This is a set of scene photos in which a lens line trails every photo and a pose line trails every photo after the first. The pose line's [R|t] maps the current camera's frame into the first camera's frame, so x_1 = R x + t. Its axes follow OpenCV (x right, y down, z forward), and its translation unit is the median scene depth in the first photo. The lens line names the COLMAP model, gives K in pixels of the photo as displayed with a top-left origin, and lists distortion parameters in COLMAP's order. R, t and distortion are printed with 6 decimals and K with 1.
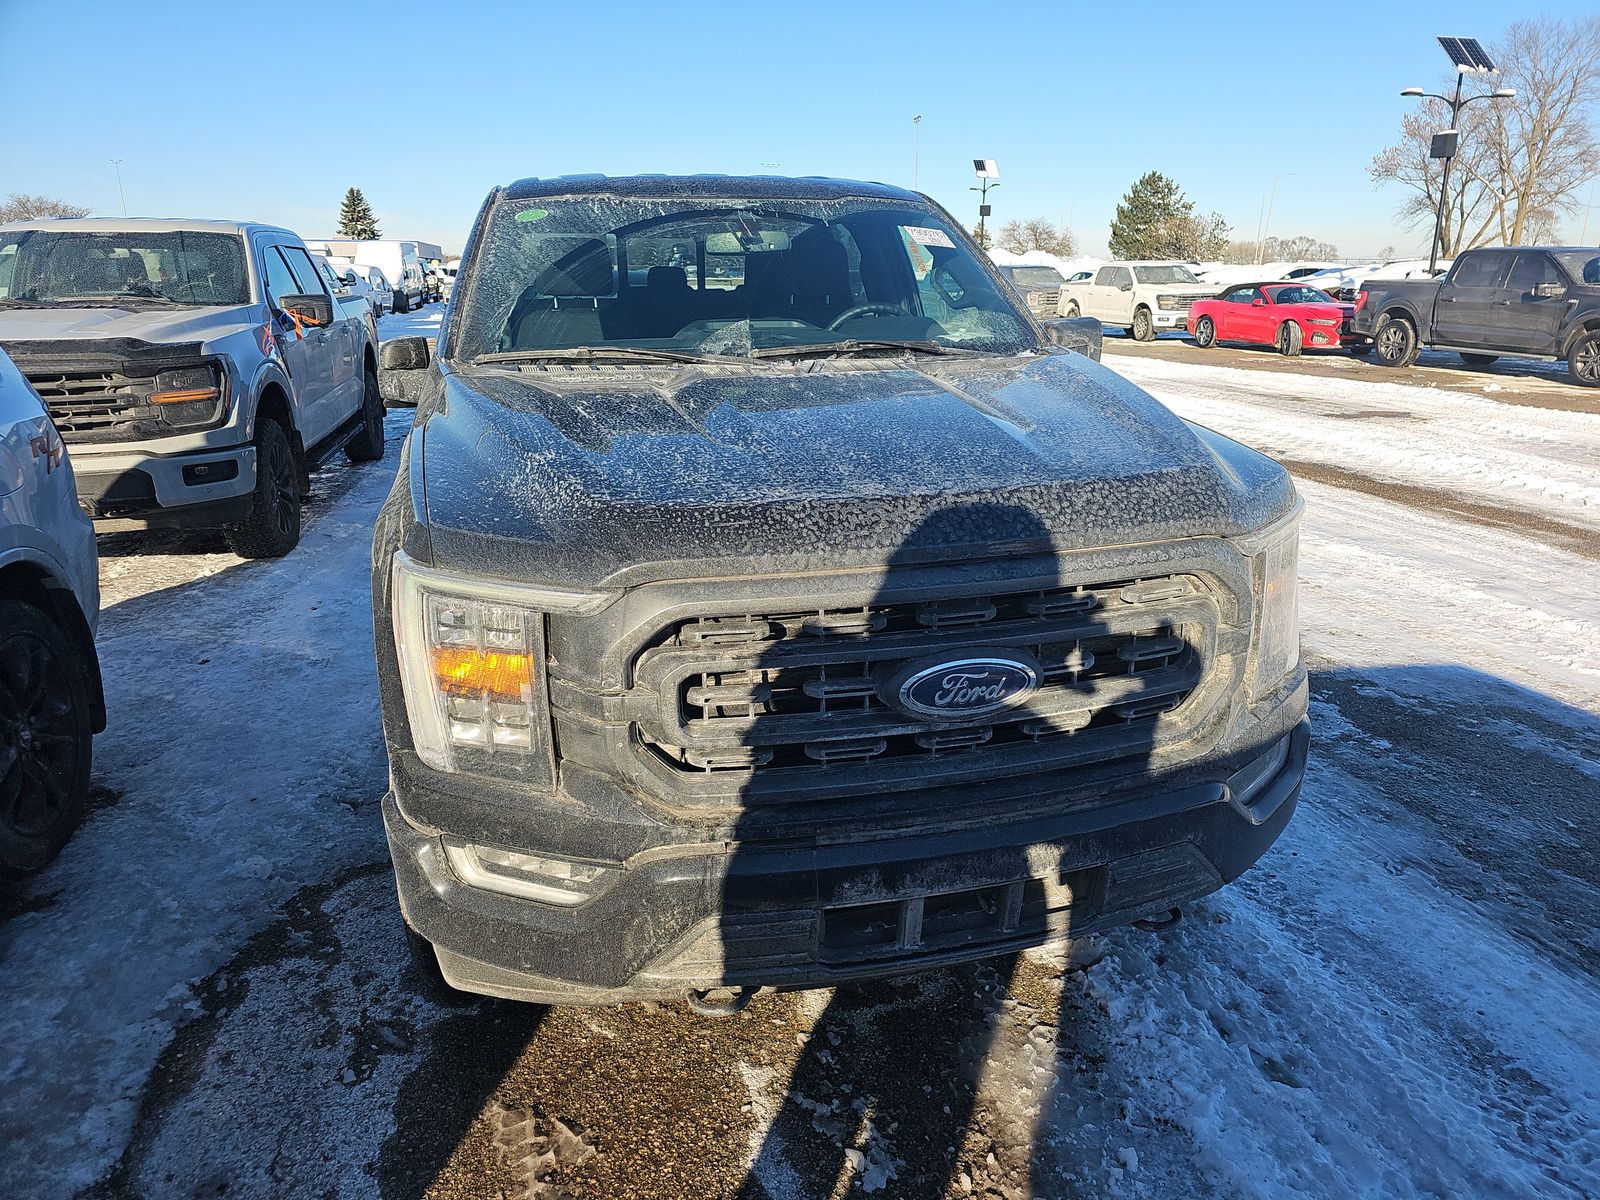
lens RADIAL K [[1061.9, 0, 799.0], [0, 1061.9, 594.4], [0, 0, 1]] dist [0.045513, -0.040962]
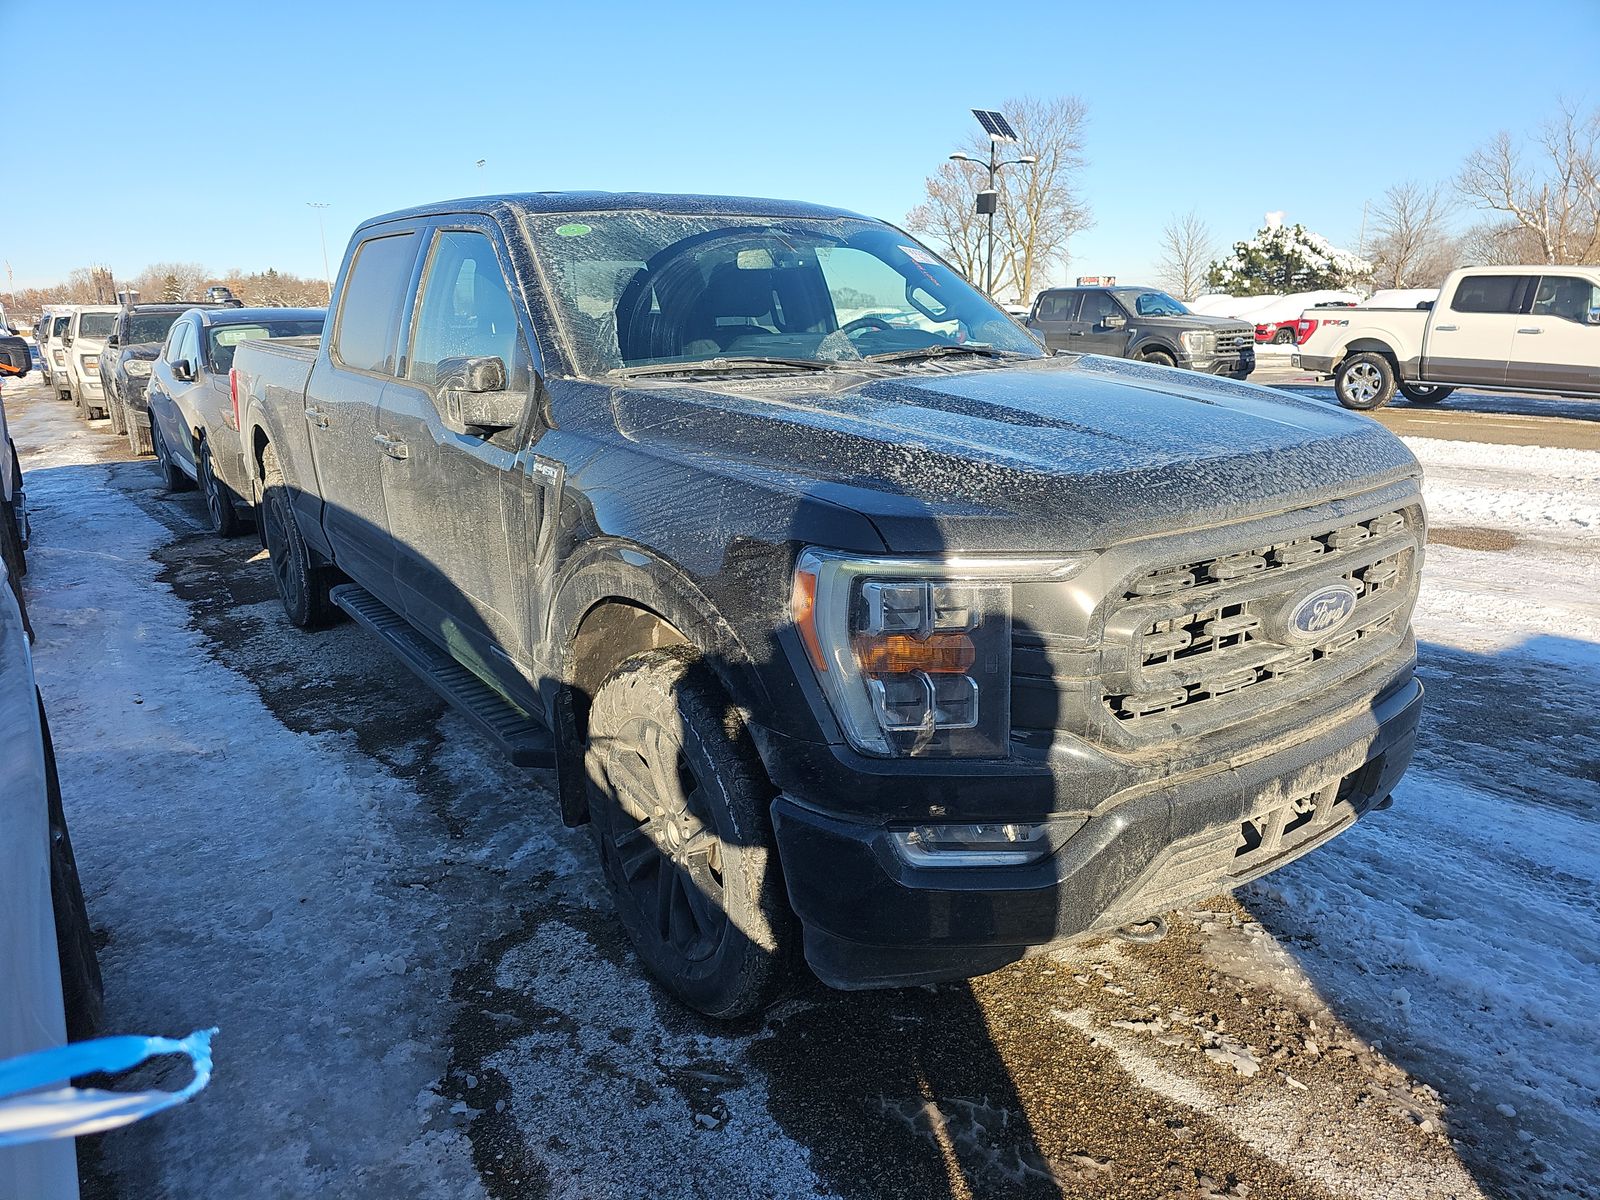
lens RADIAL K [[1061.9, 0, 801.6], [0, 1061.9, 611.3], [0, 0, 1]] dist [0.045513, -0.040962]
pose [[0.932542, -0.112036, 0.343239, -0.417256], [0.120913, 0.992653, -0.004497, 0.012441], [-0.340213, 0.045696, 0.939237, 0.046959]]
